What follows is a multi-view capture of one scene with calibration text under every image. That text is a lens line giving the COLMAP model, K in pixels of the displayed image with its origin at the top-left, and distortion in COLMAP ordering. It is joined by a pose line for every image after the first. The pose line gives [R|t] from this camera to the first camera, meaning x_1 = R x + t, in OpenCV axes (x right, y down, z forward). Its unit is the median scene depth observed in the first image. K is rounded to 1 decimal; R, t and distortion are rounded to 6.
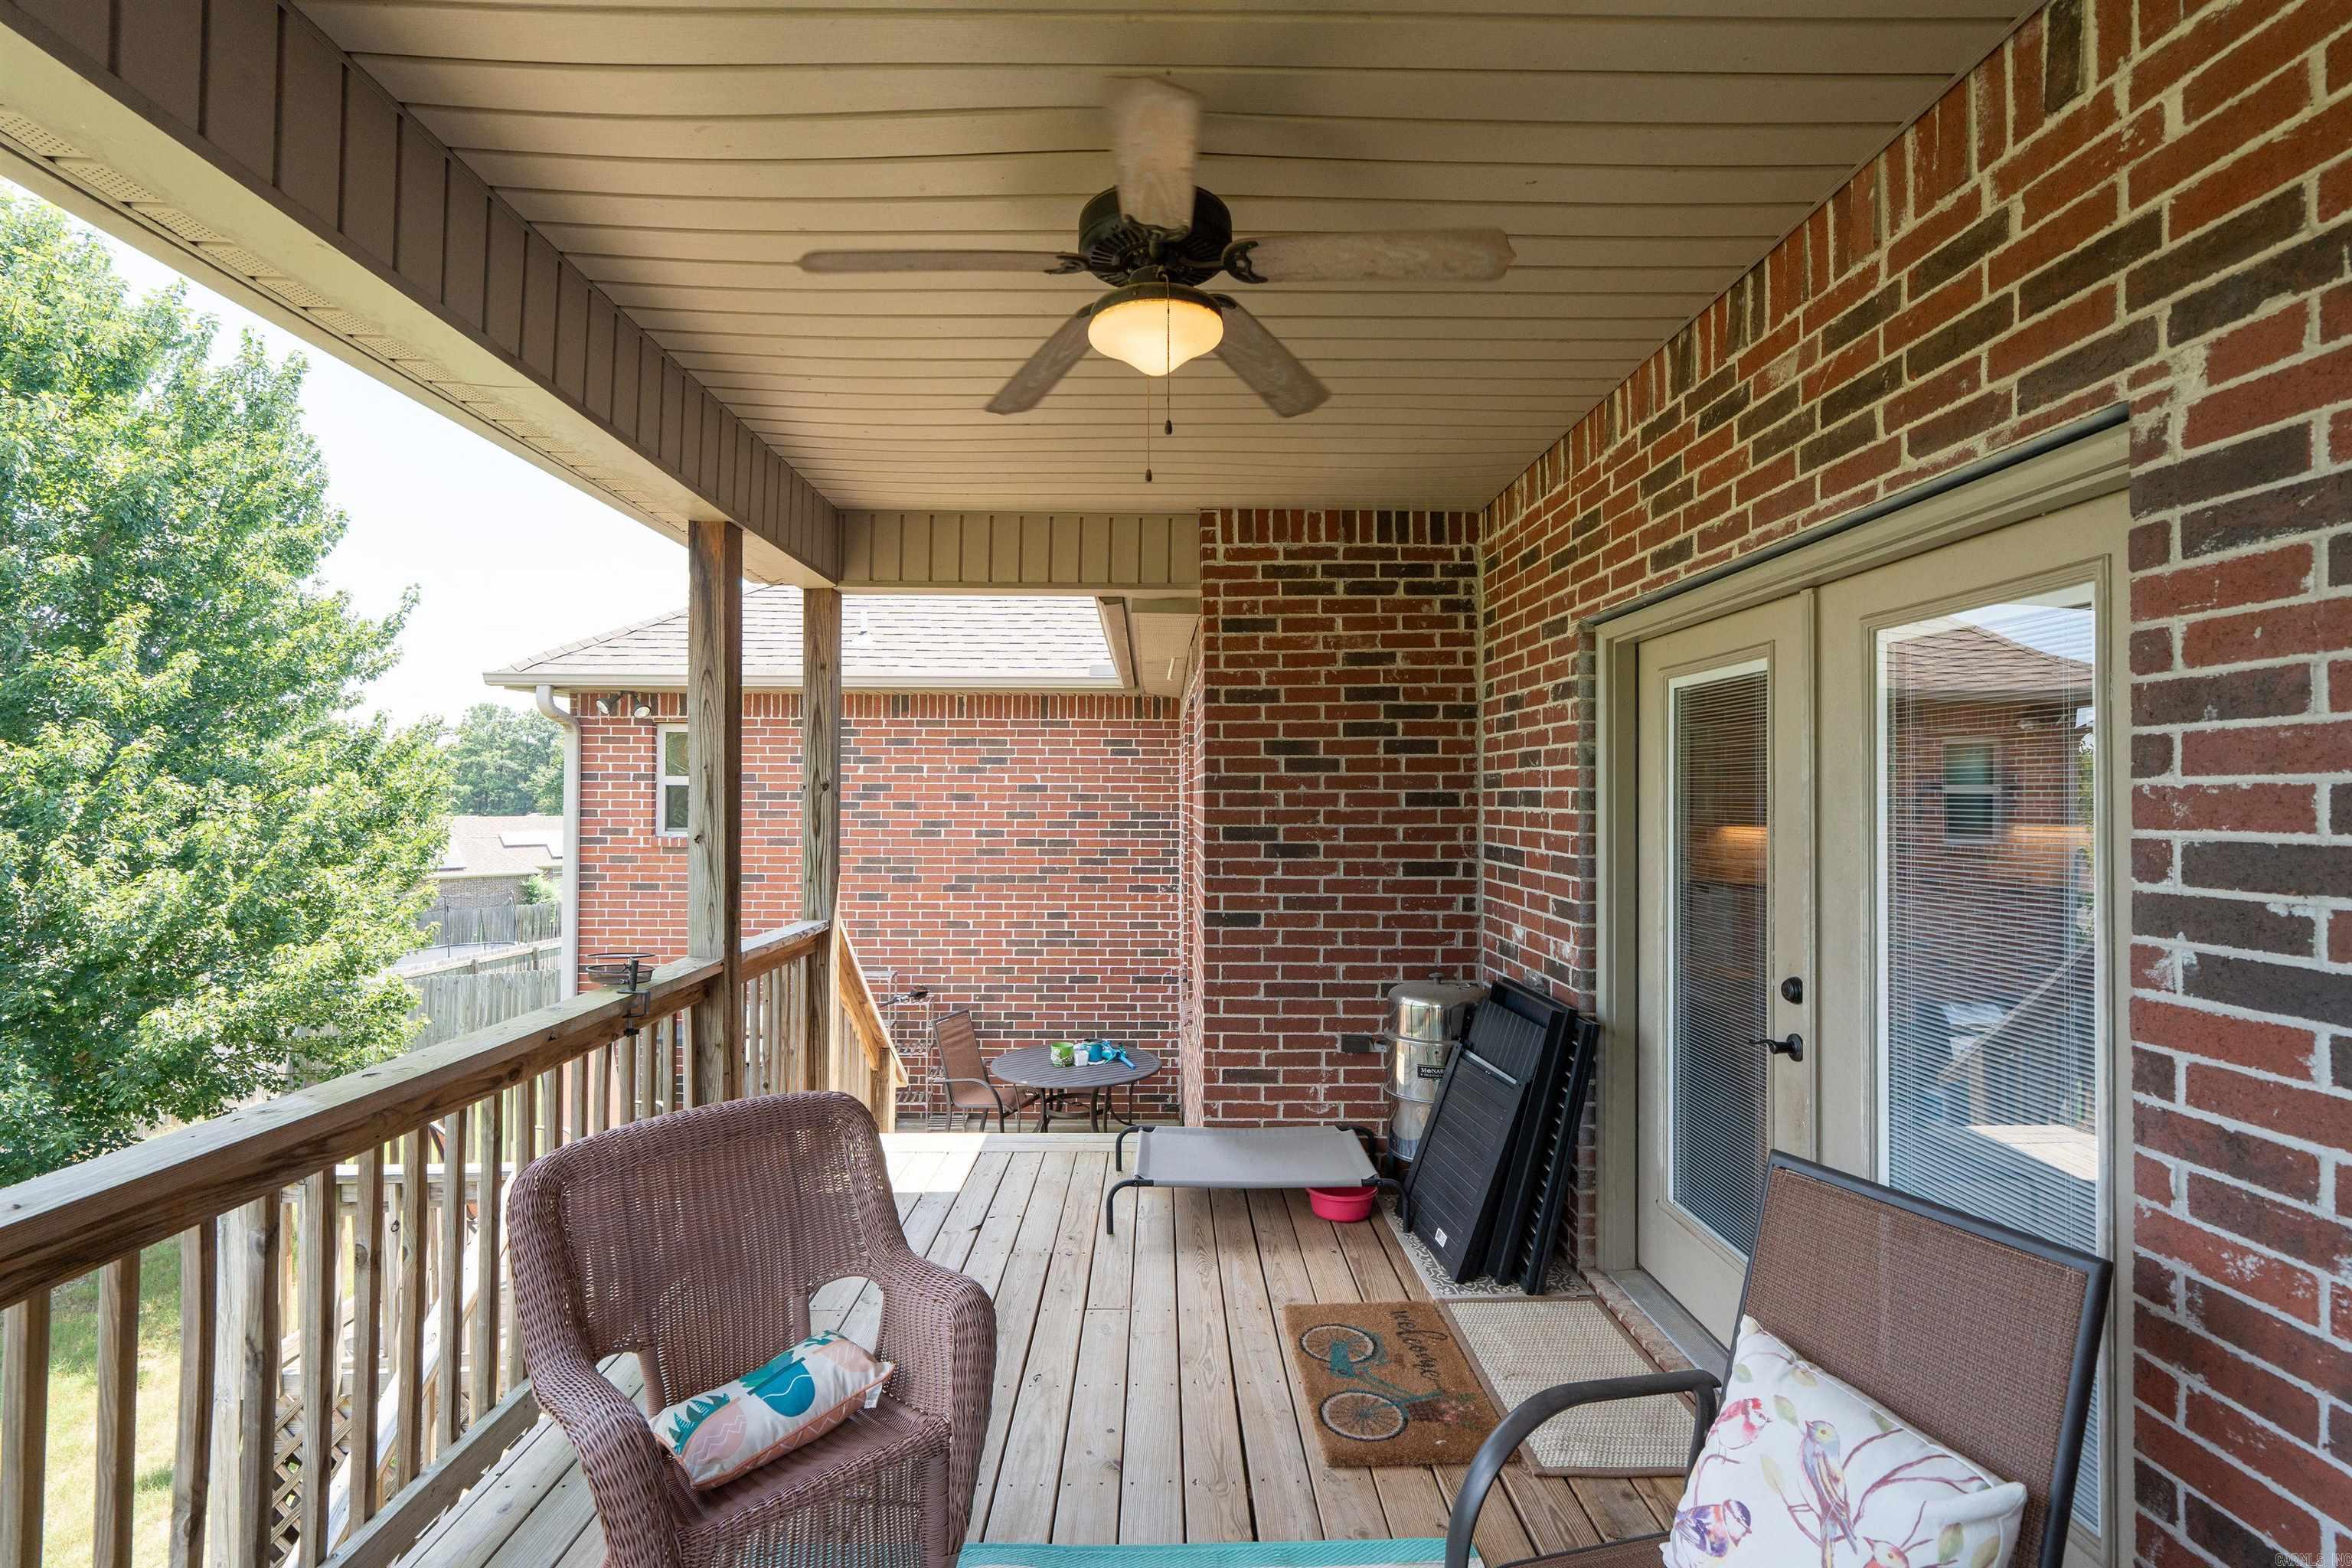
lens RADIAL K [[1046.1, 0, 1172.7], [0, 1046.1, 782.5], [0, 0, 1]] dist [-0.007099, 0.001596]
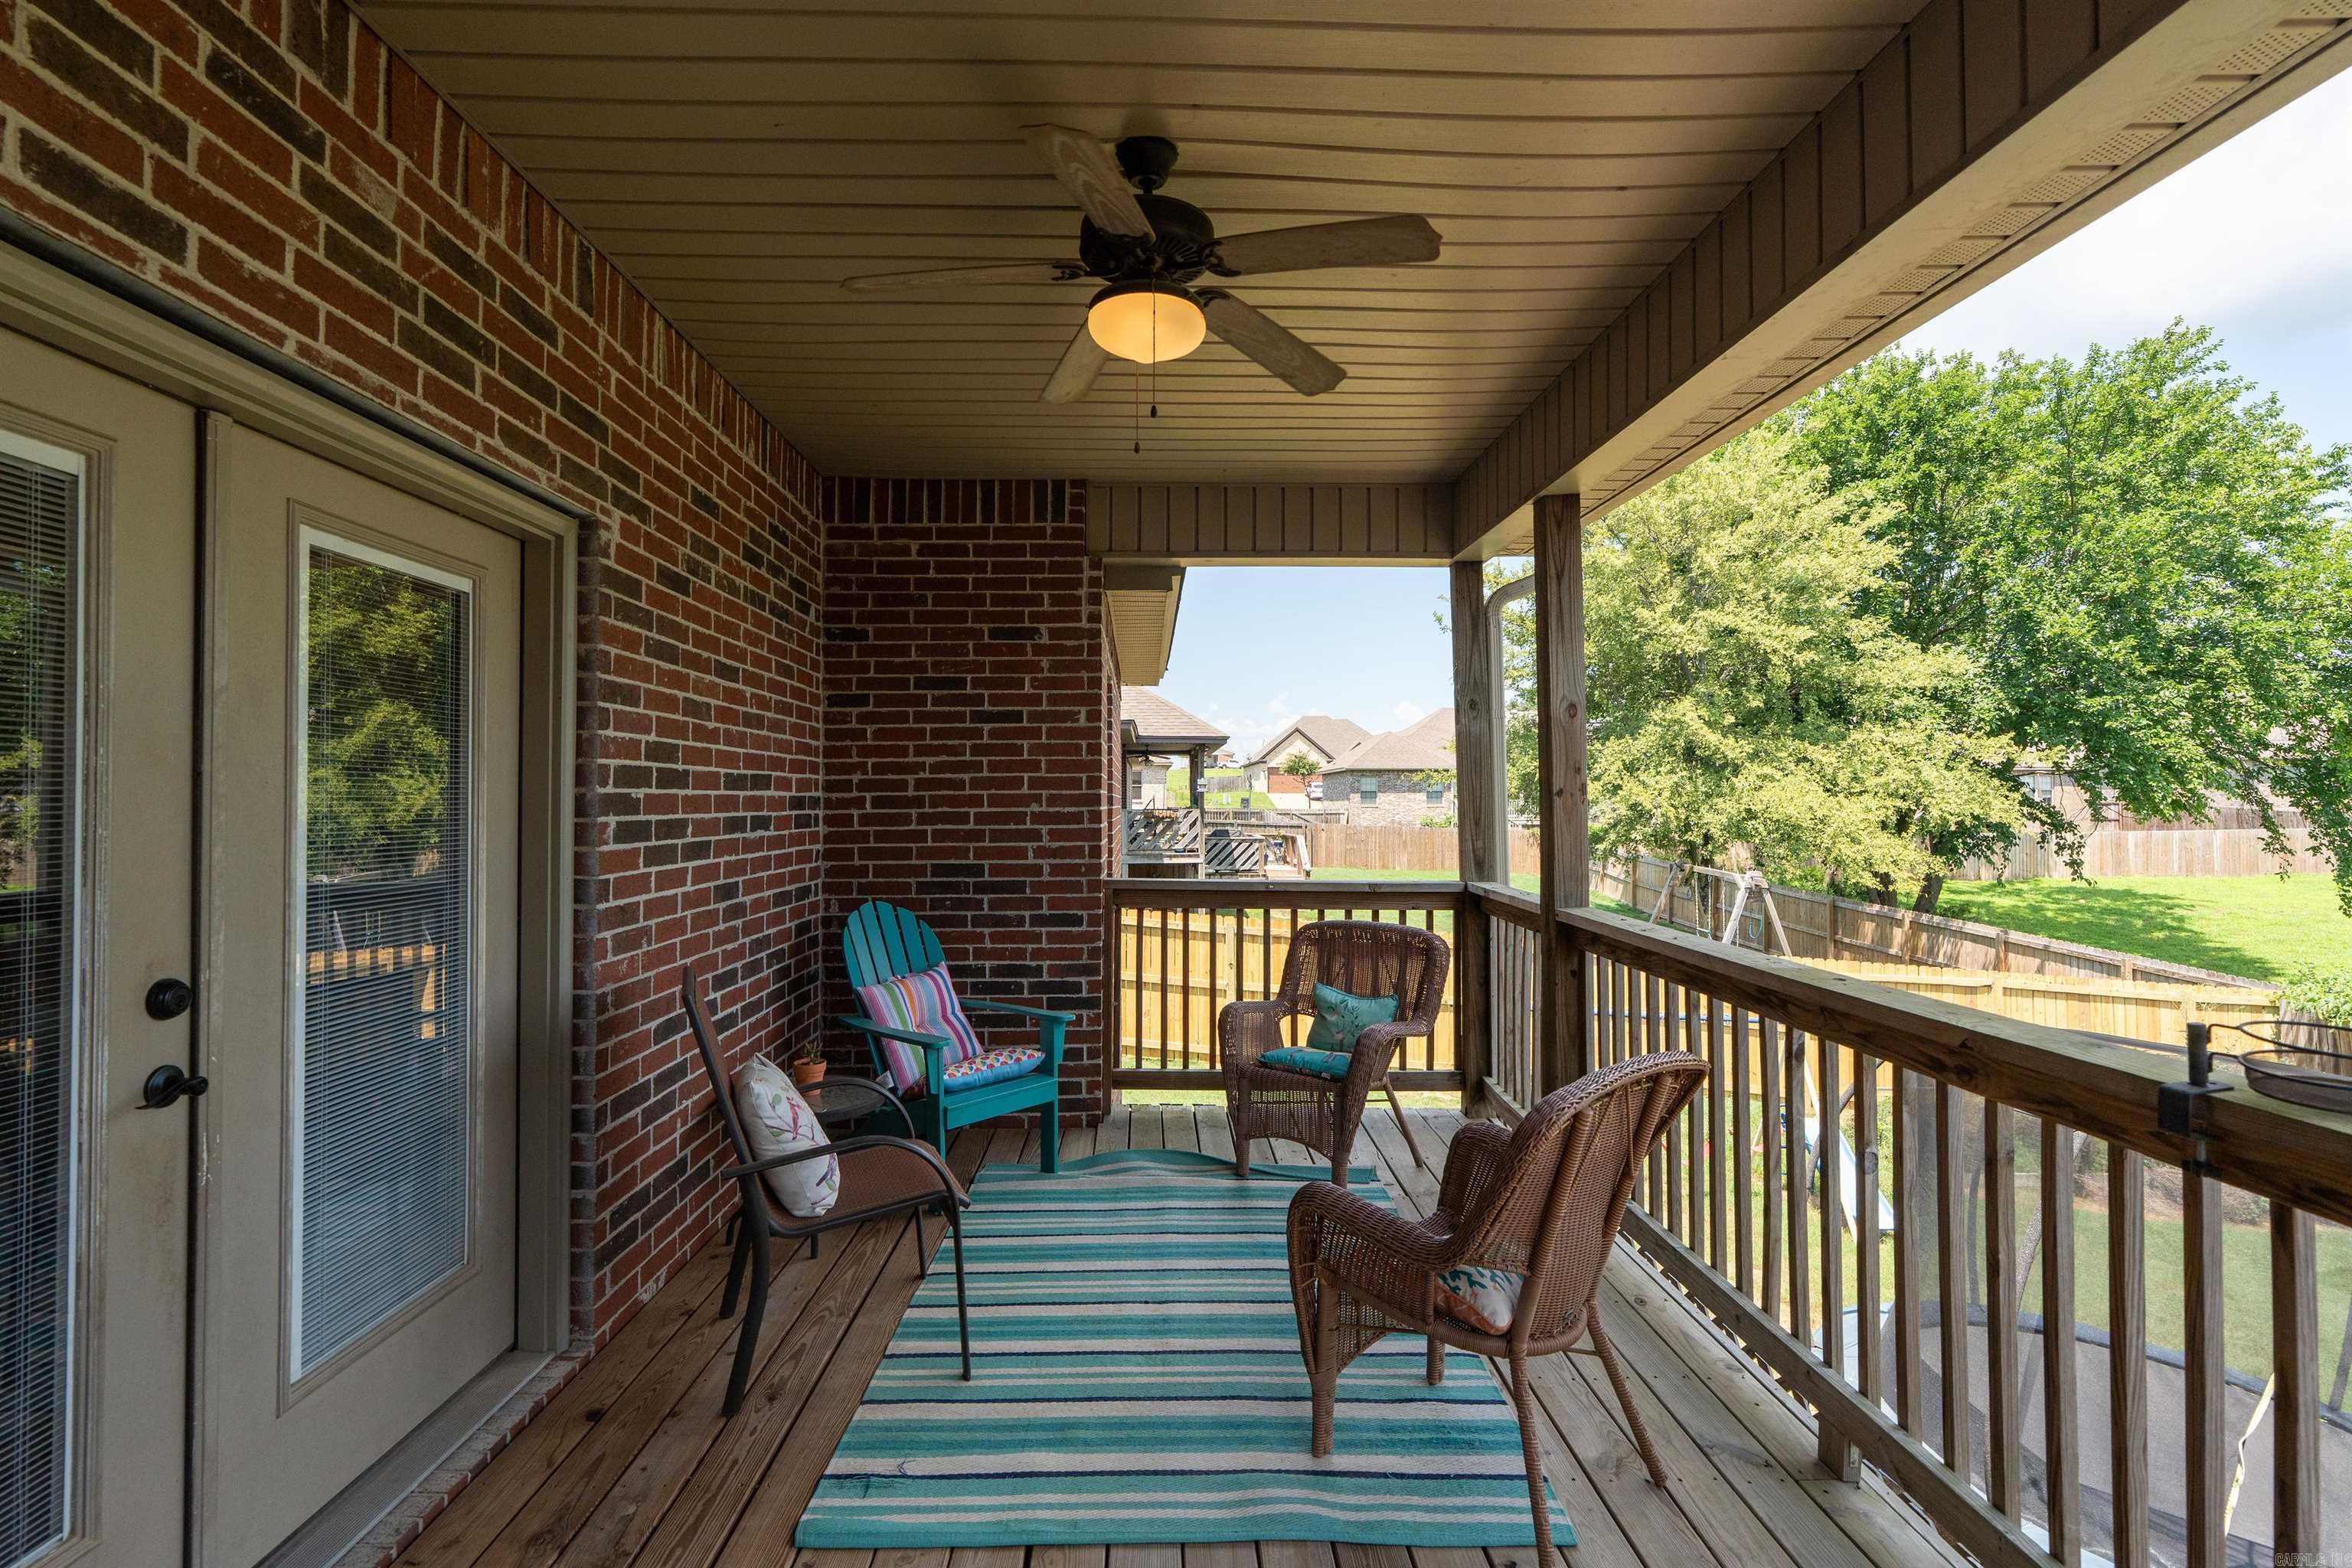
lens RADIAL K [[1046.1, 0, 1176.5], [0, 1046.1, 784.2], [0, 0, 1]] dist [-0.007099, 0.001596]
pose [[-0.999950, -0.009758, 0.002126, -0.052317], [-0.009830, 0.999274, -0.036801, 0.096246], [-0.001765, -0.036820, -0.999320, 1.857206]]
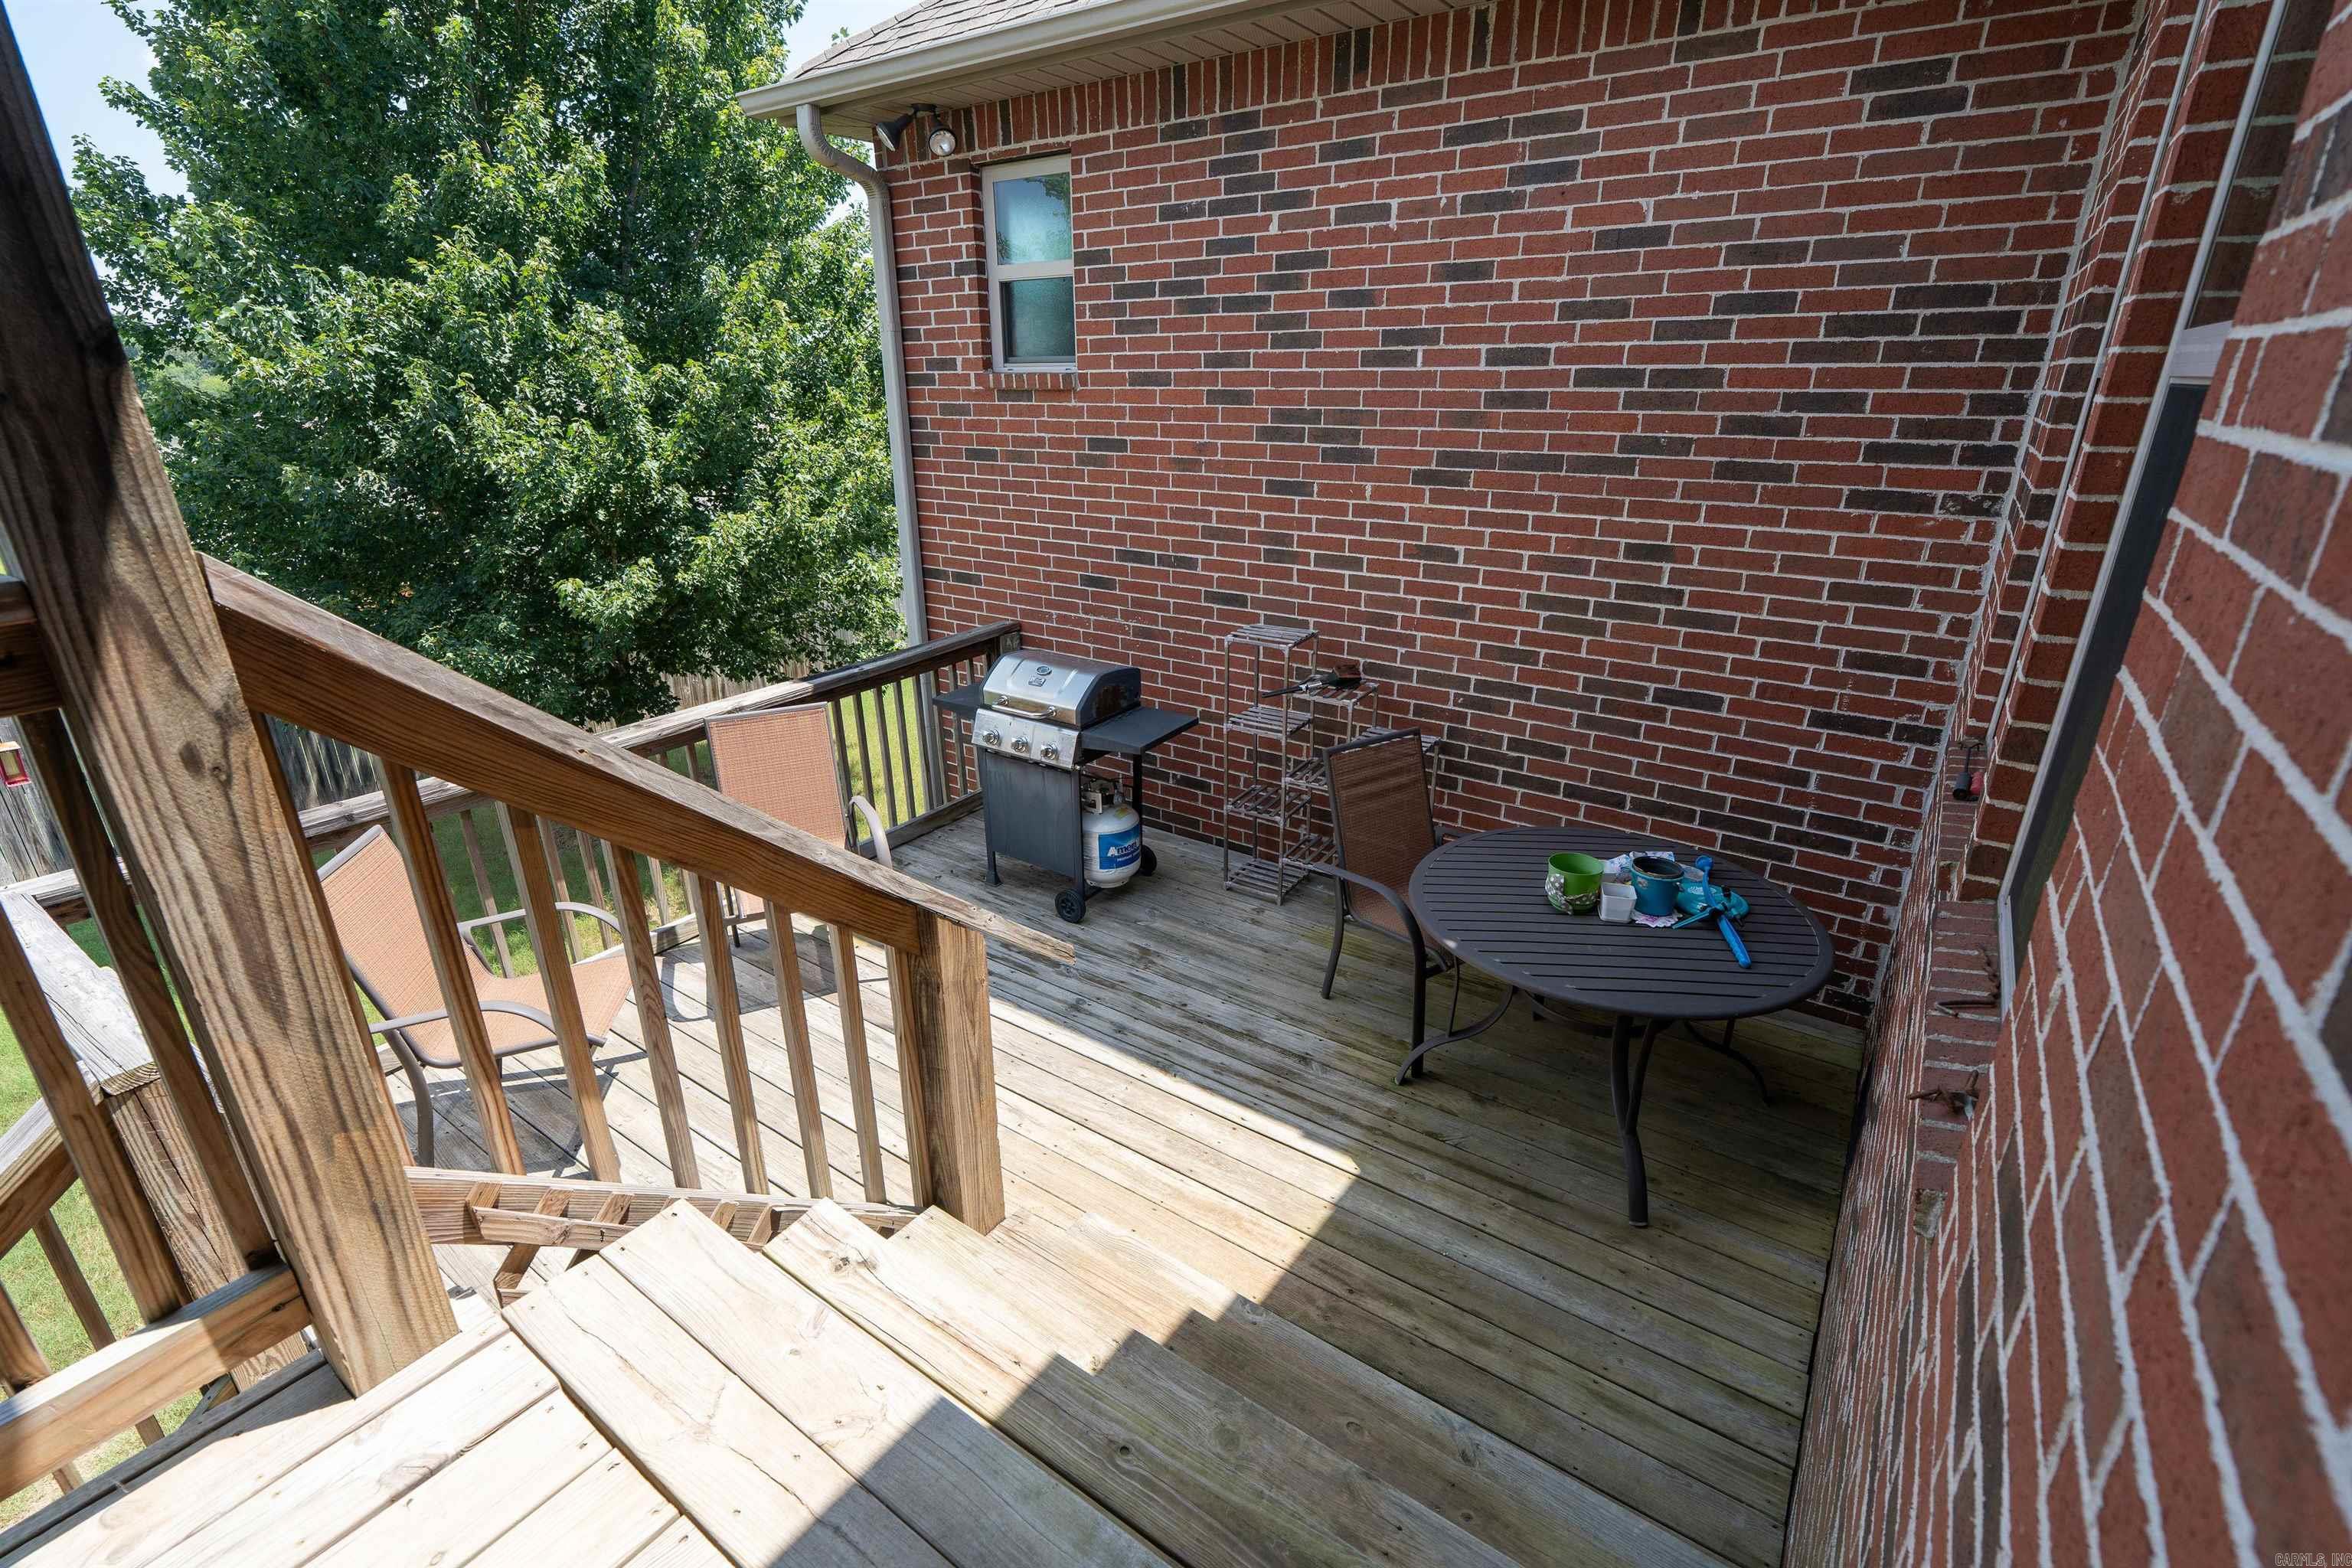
lens RADIAL K [[1046.1, 0, 1179.5], [0, 1046.1, 780.0], [0, 0, 1]] dist [-0.007099, 0.001596]
pose [[0.807438, 0.203685, -0.553675, -0.005505], [0.017893, 0.929621, 0.368082, 0.050254], [0.589681, -0.307111, 0.746967, 0.520511]]
